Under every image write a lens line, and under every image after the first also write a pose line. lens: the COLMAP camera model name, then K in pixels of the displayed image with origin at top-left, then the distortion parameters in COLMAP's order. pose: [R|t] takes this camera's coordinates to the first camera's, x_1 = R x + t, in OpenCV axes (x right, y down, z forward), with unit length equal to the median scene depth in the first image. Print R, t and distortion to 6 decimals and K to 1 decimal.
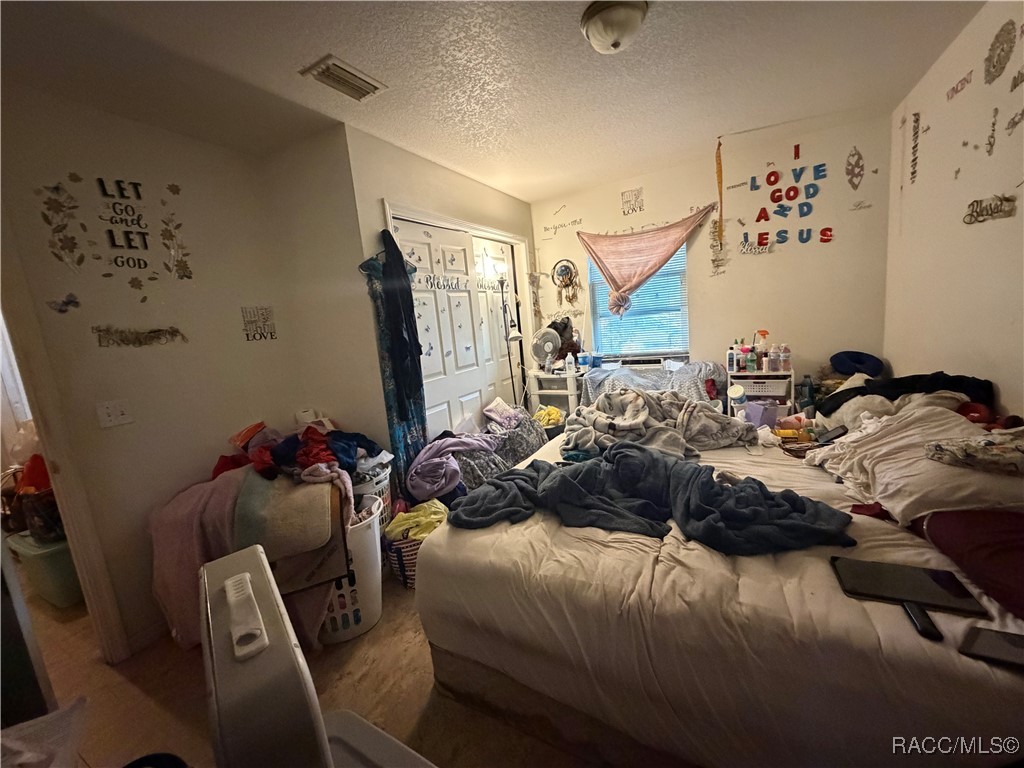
lens RADIAL K [[407.4, 0, 510.4], [0, 407.4, 385.7], [0, 0, 1]] dist [-0.001486, 0.000480]
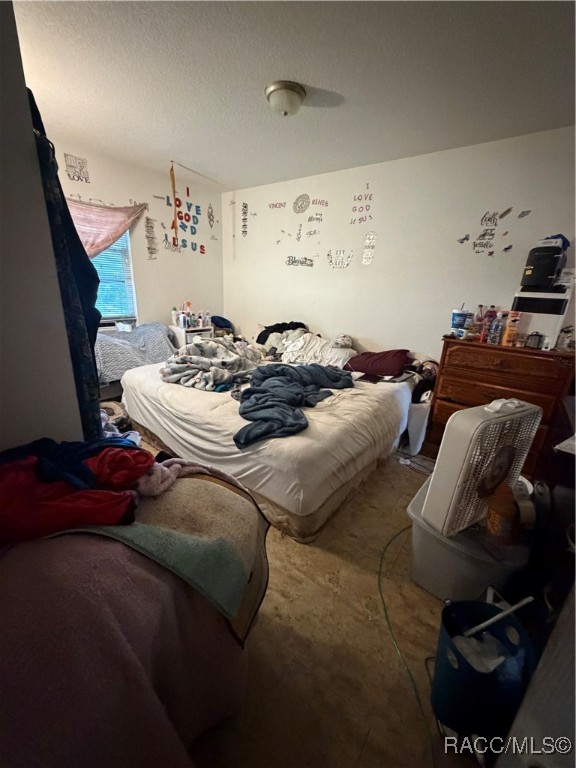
lens RADIAL K [[305.5, 0, 288.0], [0, 305.5, 384.0], [0, 0, 1]] dist [-0.001486, 0.000480]
pose [[0.151119, -0.200877, 0.967890, -0.574707], [0.096603, 0.977449, 0.187778, -0.007990], [-0.983784, 0.065125, 0.167116, 0.438139]]
